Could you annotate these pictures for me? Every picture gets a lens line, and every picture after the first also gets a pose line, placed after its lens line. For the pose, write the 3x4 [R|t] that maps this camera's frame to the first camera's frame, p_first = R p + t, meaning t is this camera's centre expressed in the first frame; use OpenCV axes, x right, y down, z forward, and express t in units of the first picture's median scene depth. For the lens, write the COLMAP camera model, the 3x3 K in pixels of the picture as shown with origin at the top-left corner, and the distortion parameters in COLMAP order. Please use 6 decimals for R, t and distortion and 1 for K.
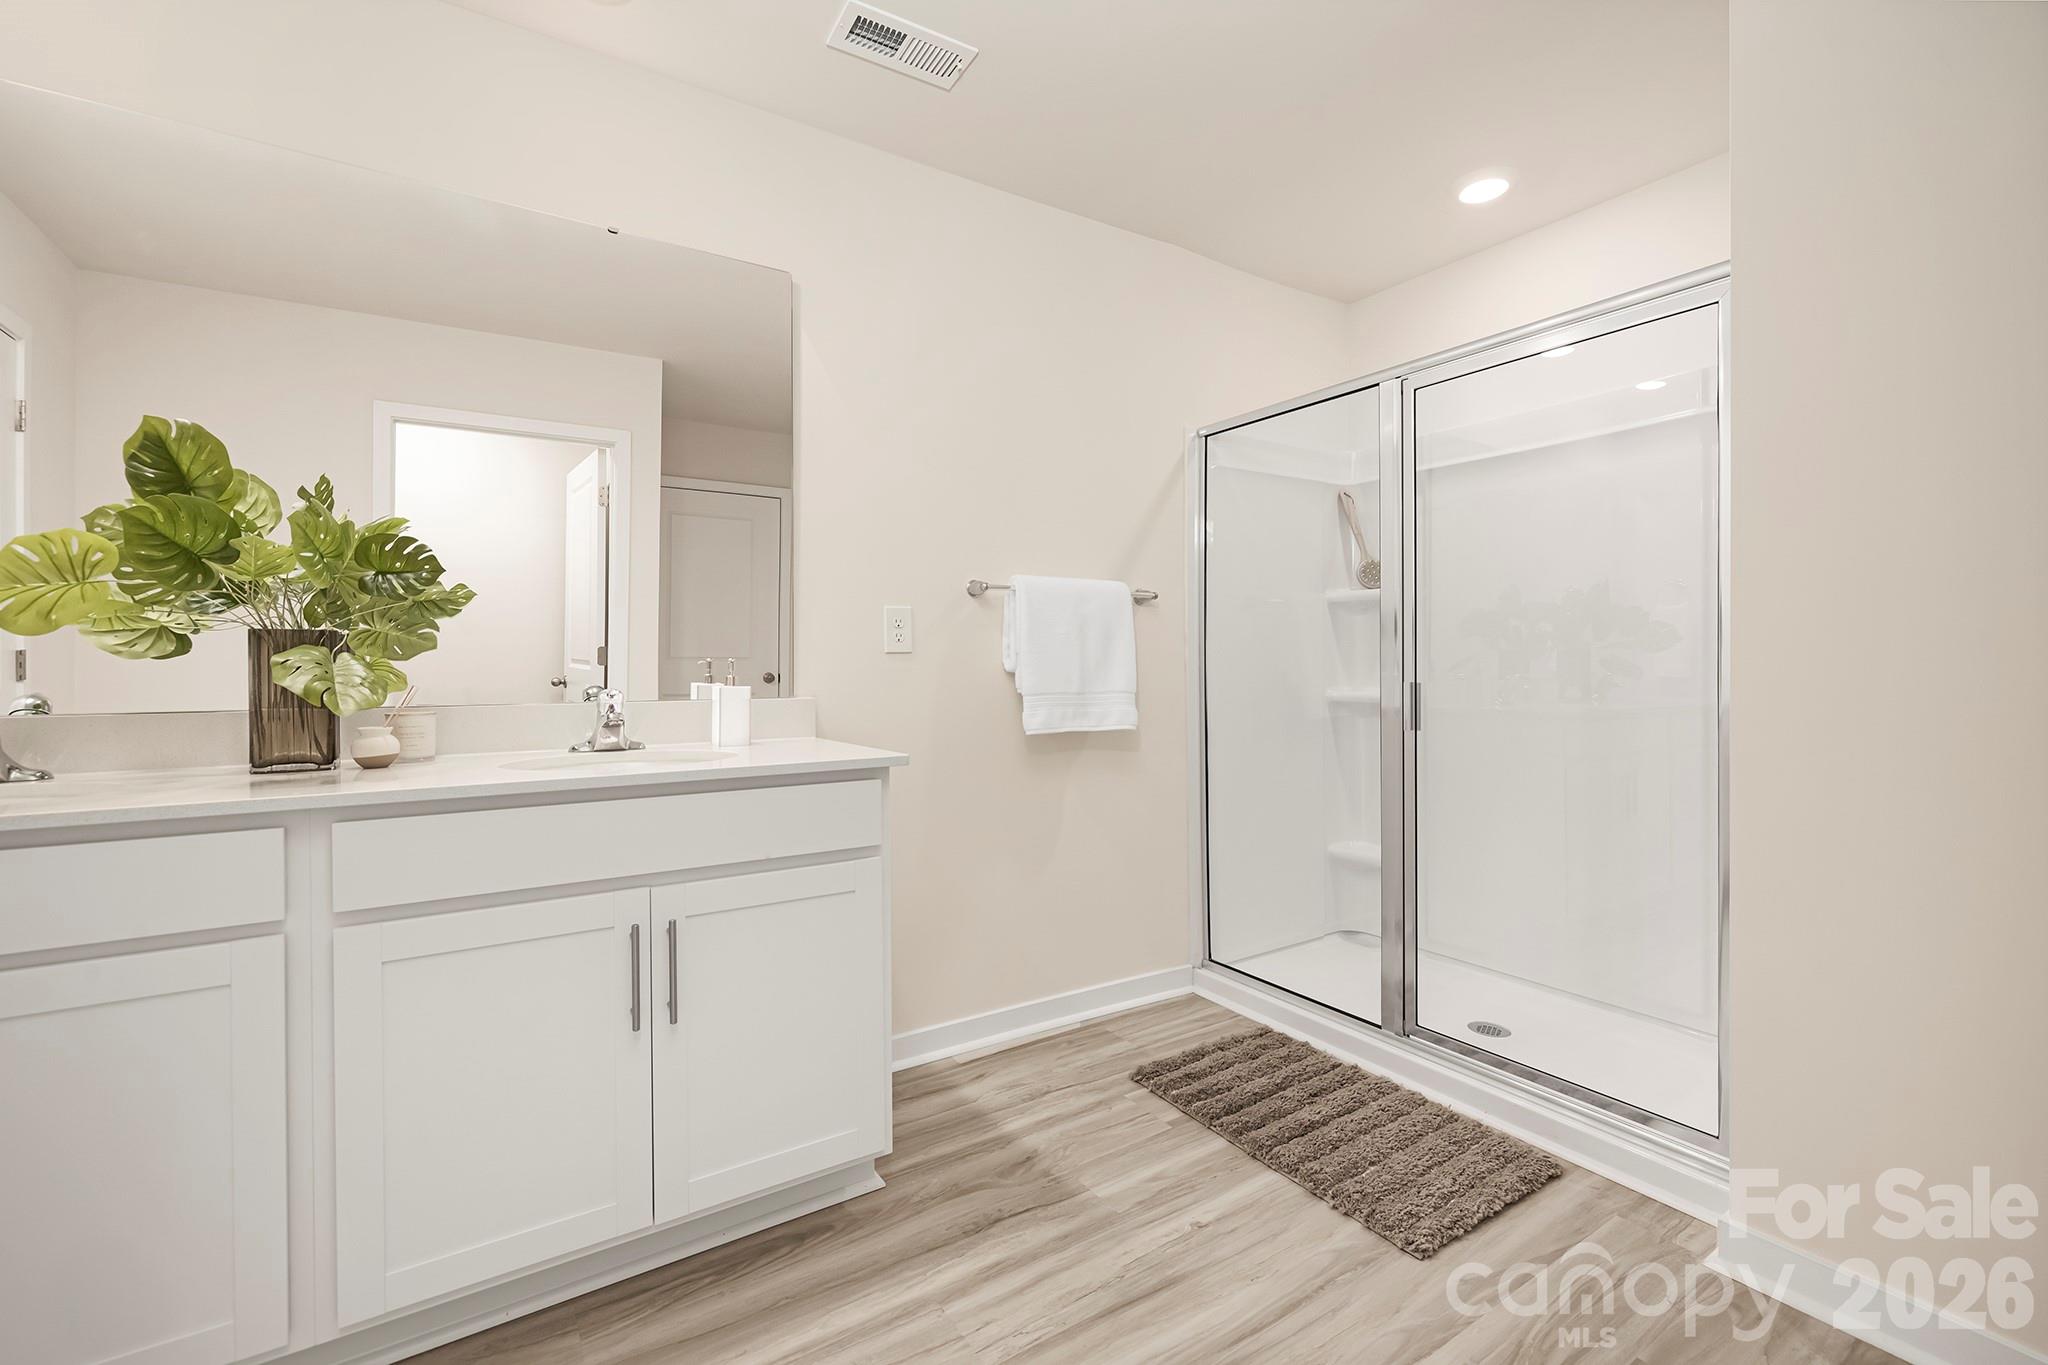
lens RADIAL K [[886.8, 0, 1028.0], [0, 886.8, 671.4], [0, 0, 1]] dist [-0.002960, -0.001133]
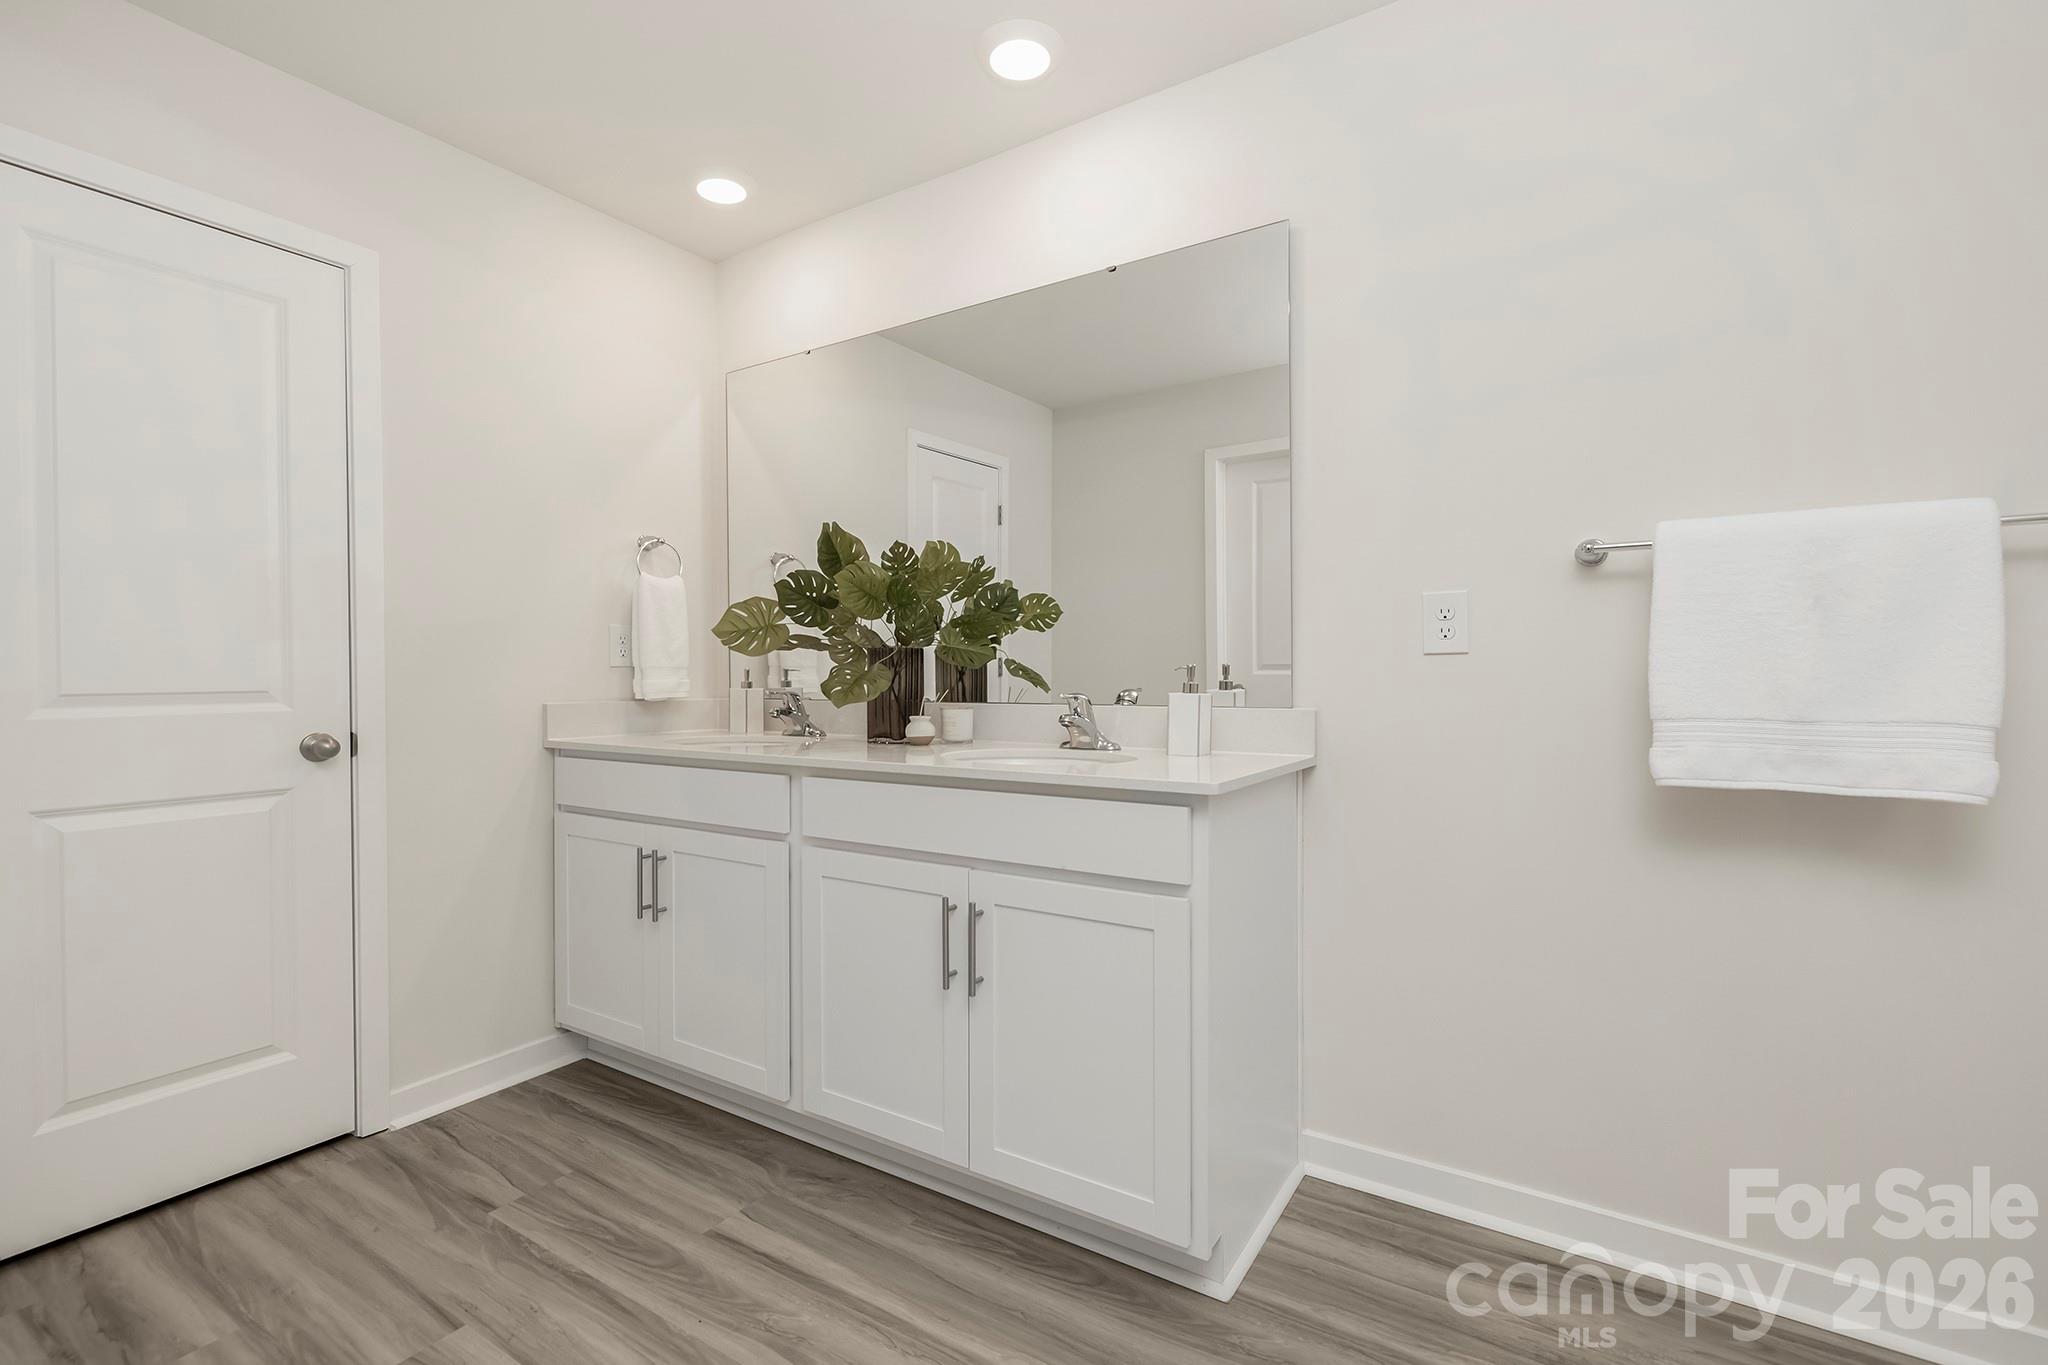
lens RADIAL K [[886.8, 0, 1028.0], [0, 886.8, 687.9], [0, 0, 1]] dist [-0.002960, -0.001133]
pose [[0.401155, 0.012462, -0.915925, 0.566638], [-0.005281, 0.999922, 0.011292, 0.001432], [0.915995, 0.000307, 0.401190, 0.555102]]
